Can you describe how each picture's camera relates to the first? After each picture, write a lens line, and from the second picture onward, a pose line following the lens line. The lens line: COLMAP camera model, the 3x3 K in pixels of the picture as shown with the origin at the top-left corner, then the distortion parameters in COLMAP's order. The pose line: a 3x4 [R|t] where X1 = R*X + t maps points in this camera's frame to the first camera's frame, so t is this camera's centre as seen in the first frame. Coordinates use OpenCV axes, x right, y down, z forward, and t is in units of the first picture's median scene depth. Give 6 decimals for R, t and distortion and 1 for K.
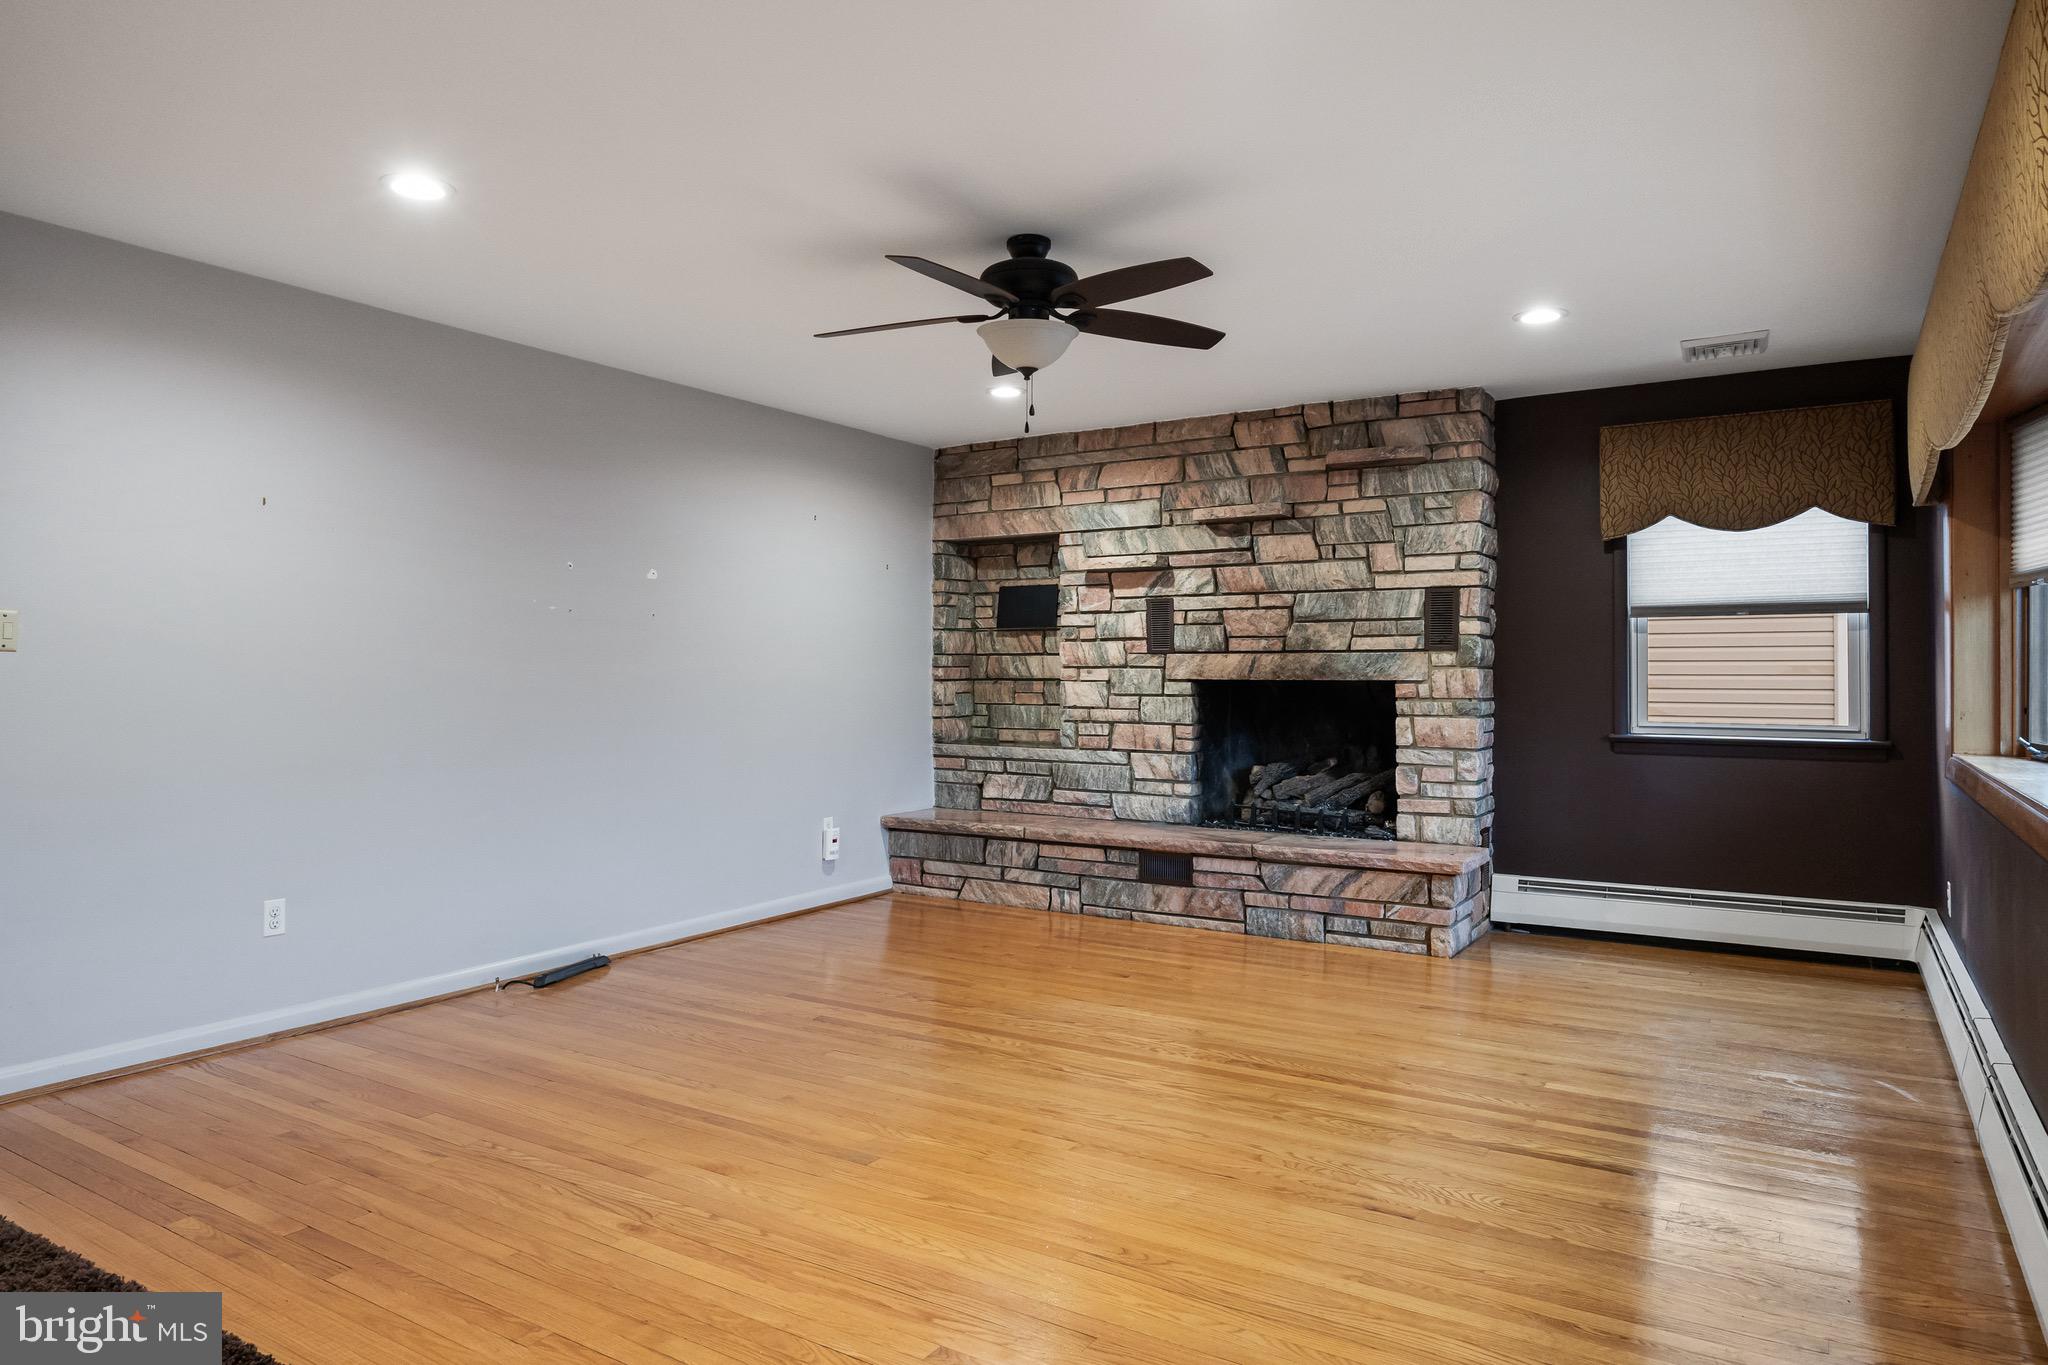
lens RADIAL K [[1368.1, 0, 1096.7], [0, 1368.1, 636.7], [0, 0, 1]] dist [-0.003479, -0.004281]
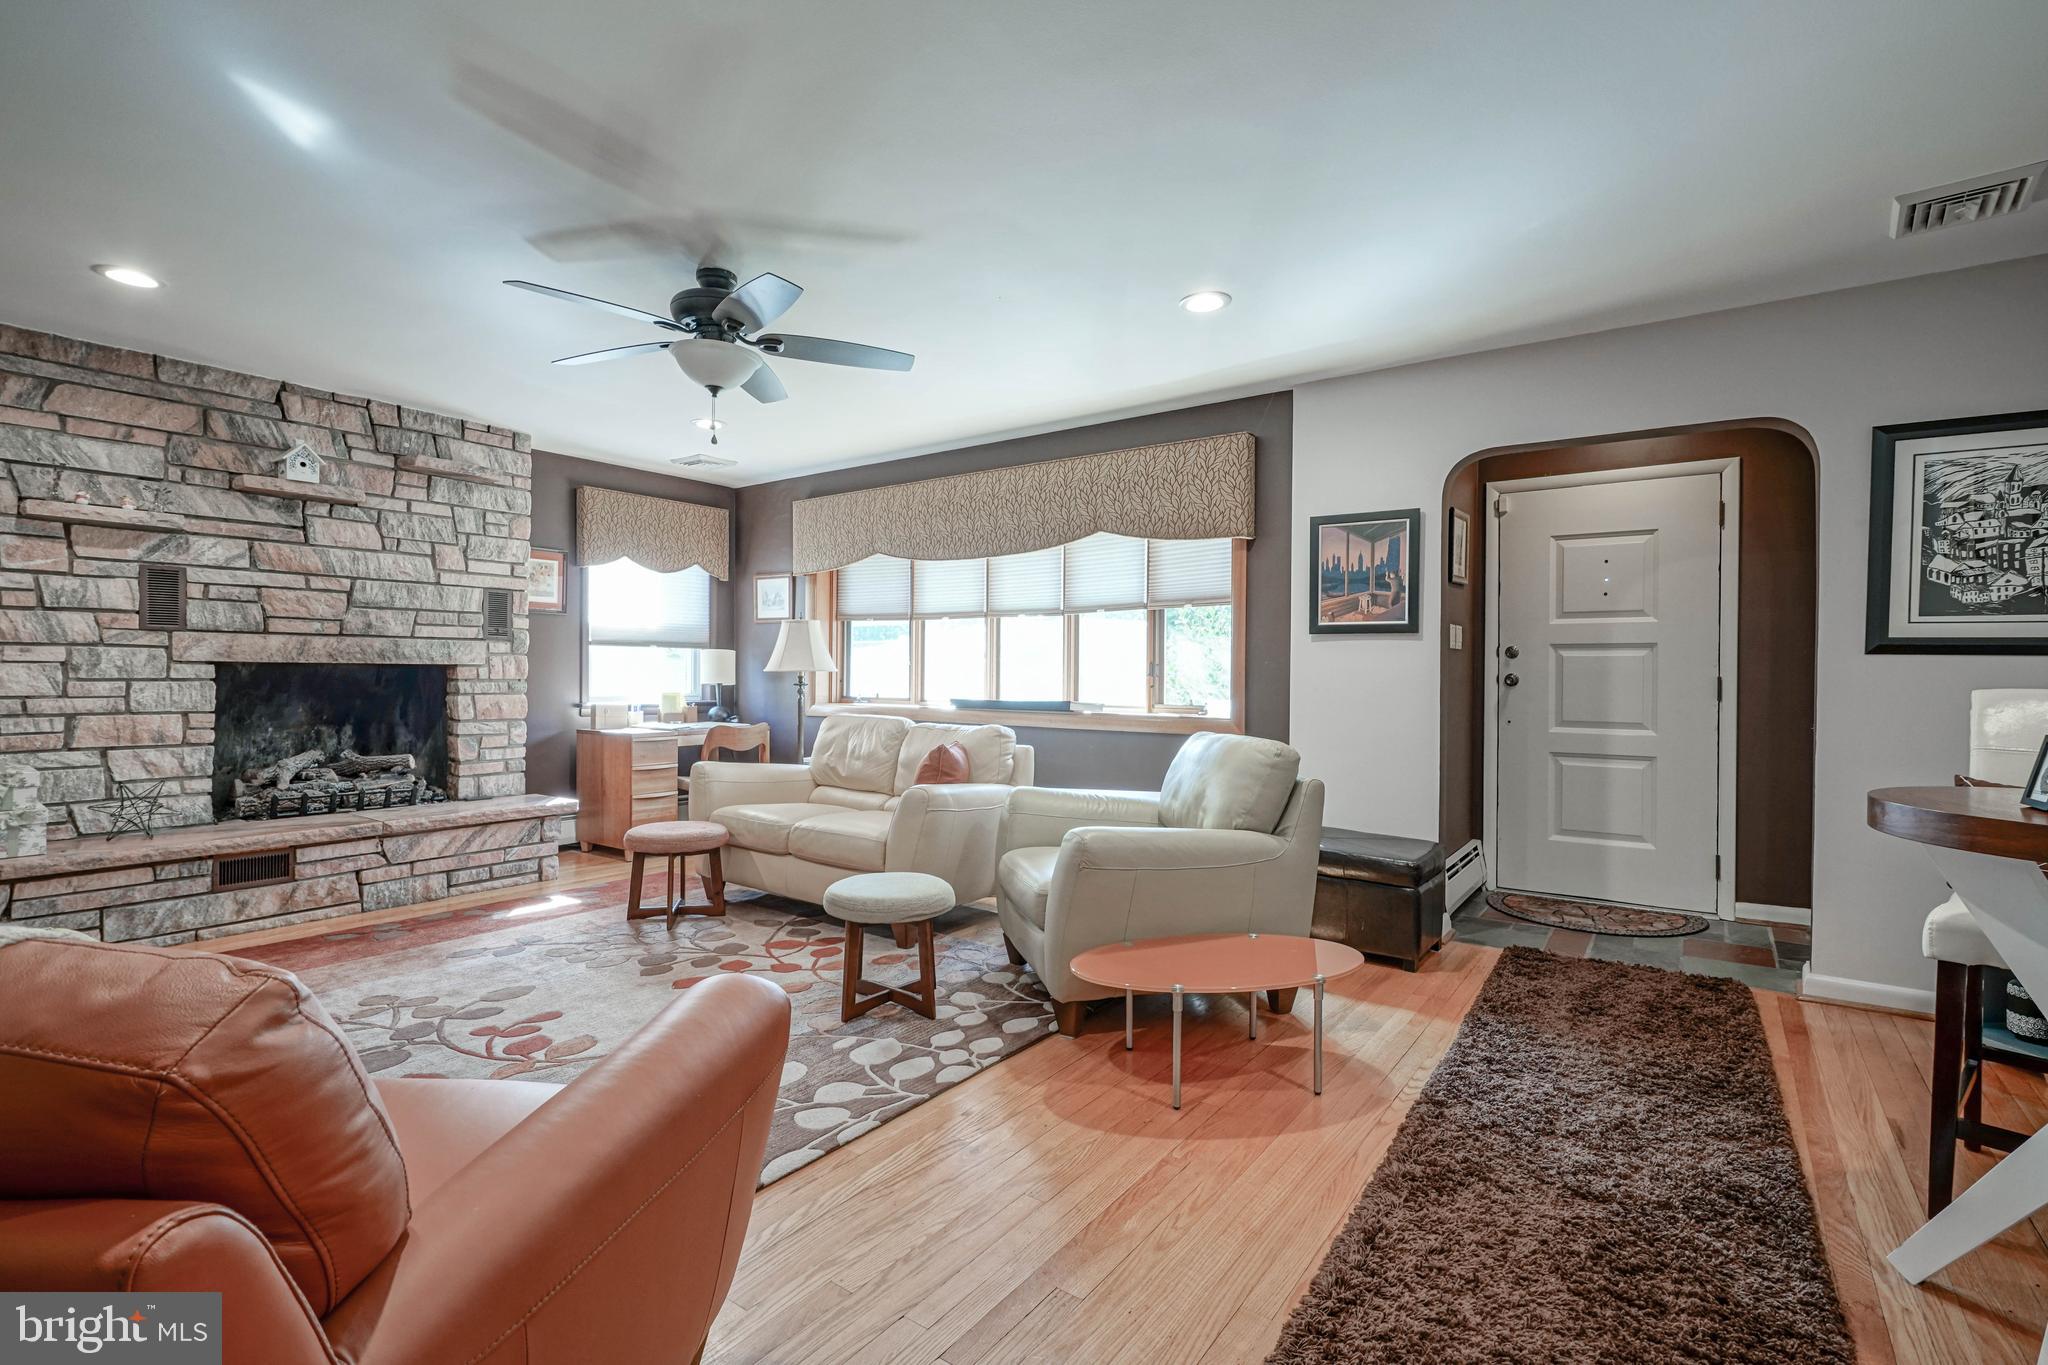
lens RADIAL K [[947.3, 0, 1022.9], [0, 947.3, 677.3], [0, 0, 1]] dist [-0.003061, 0.003068]
pose [[0.052076, -0.005731, 0.998627, -0.544932], [-0.033890, 0.999397, 0.007503, 0.019821], [-0.998068, -0.034234, 0.051851, 0.459703]]
